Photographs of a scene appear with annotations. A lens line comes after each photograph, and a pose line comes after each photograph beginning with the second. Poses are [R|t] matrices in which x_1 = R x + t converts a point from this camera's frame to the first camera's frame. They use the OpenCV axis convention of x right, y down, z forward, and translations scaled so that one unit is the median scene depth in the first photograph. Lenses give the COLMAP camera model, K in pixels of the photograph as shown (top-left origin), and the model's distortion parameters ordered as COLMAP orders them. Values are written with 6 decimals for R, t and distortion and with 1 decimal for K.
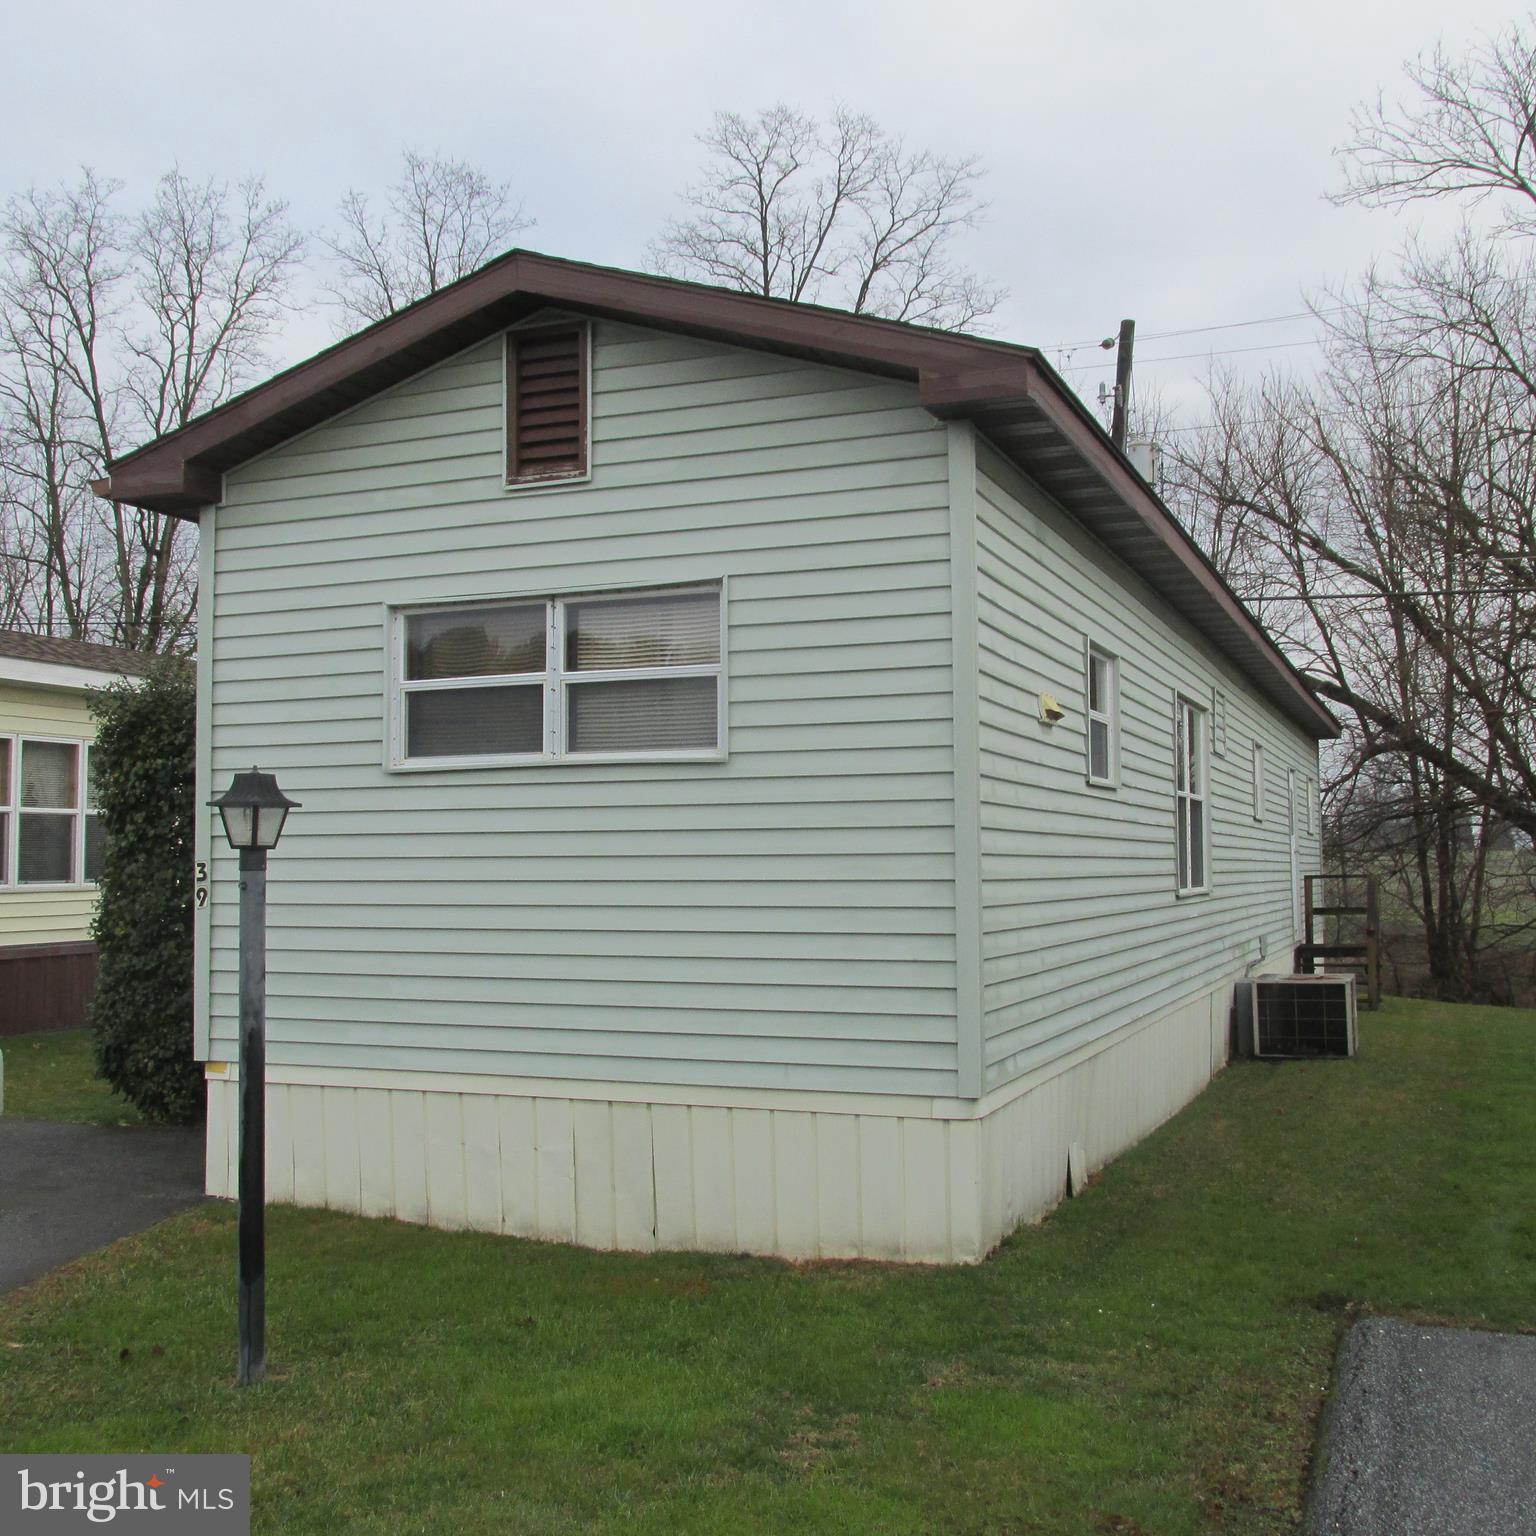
lens RADIAL K [[1666.2, 0, 768.0], [0, 1666.2, 768.0], [0, 0, 1]] dist [-0.015649, -0.006369]
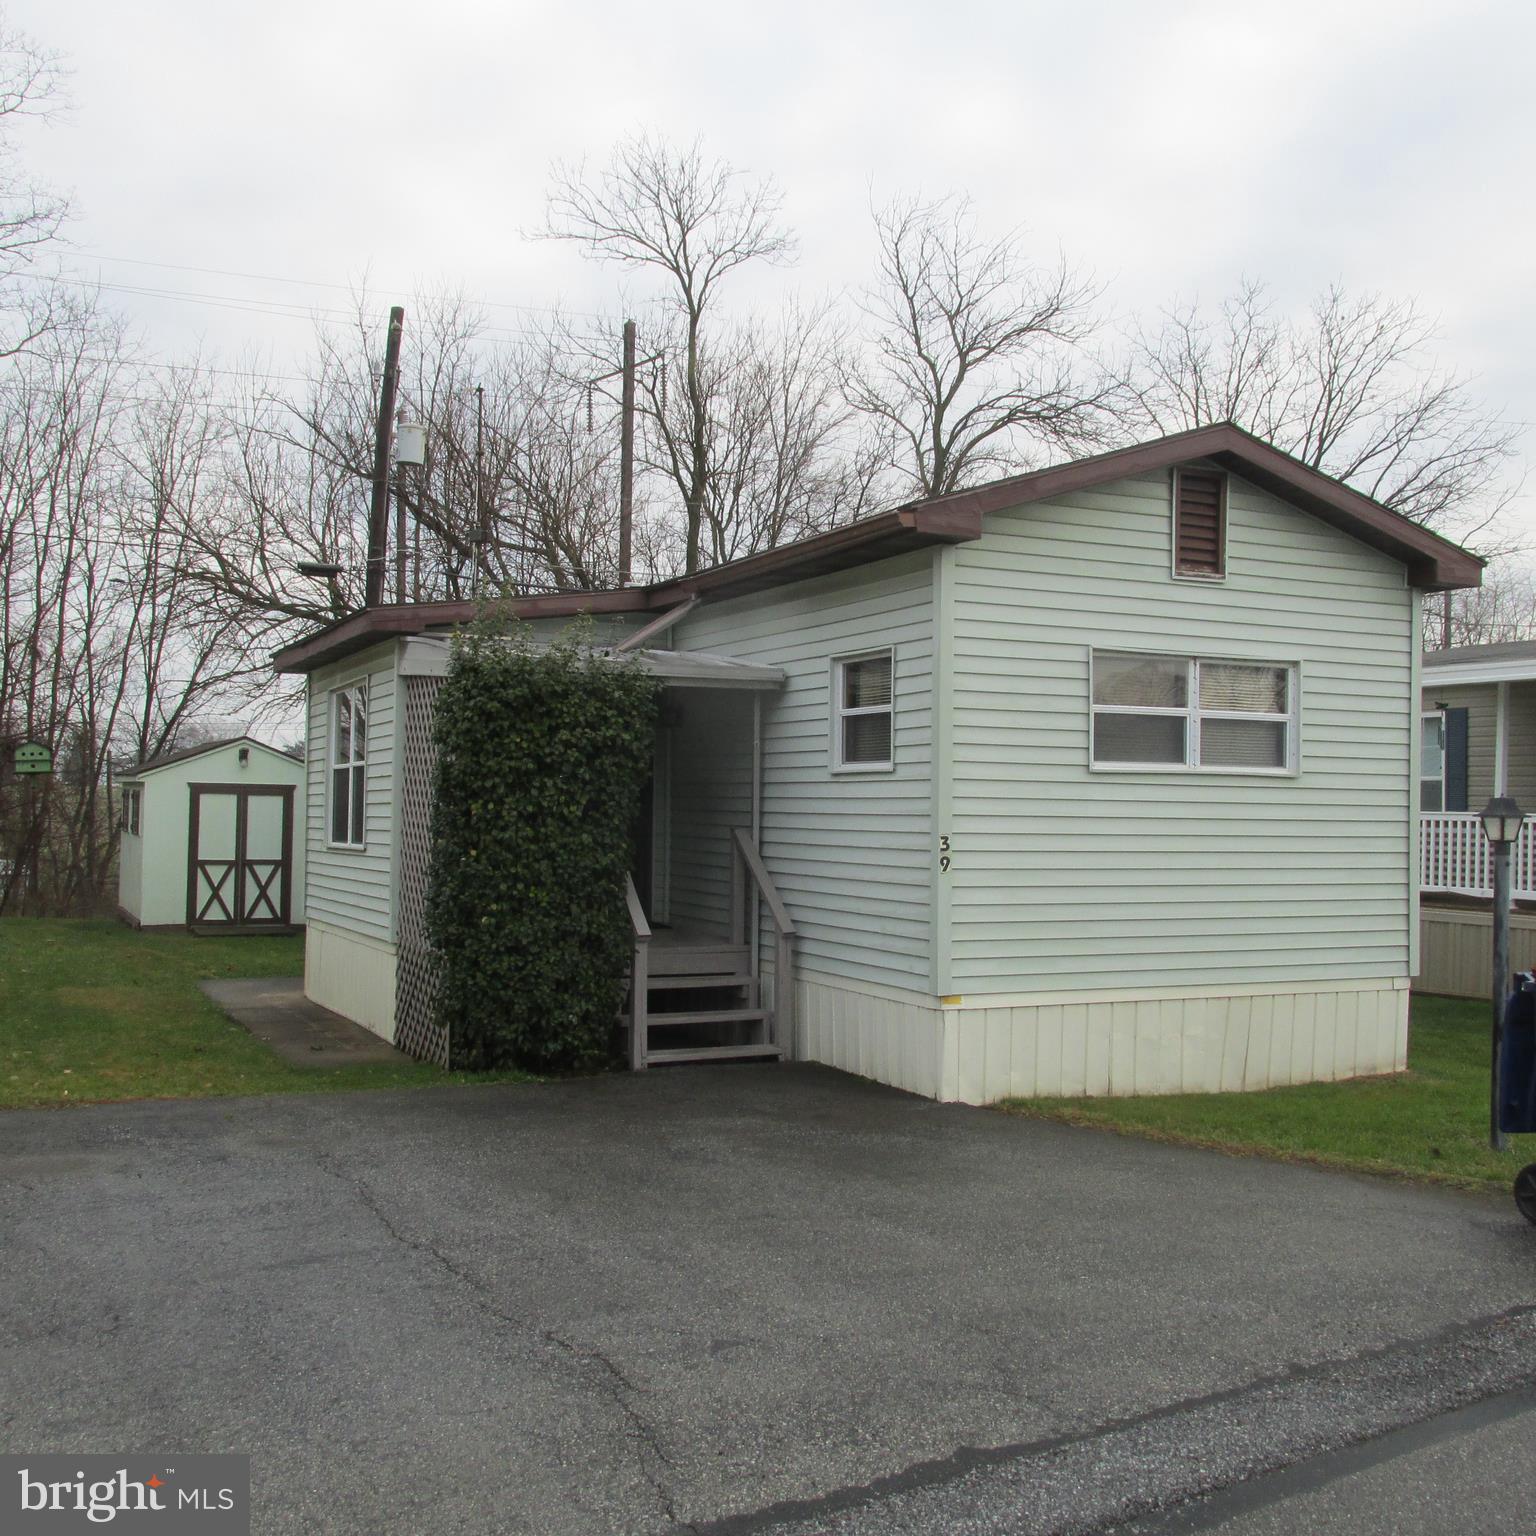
lens RADIAL K [[1684.4, 0, 768.0], [0, 1684.4, 768.0], [0, 0, 1]] dist [0.010580, 0.019550]
pose [[0.668597, 0.035188, 0.742792, -1.478633], [-0.058221, 0.998291, 0.005115, 0.008351], [-0.741342, -0.046666, 0.669503, 0.284806]]
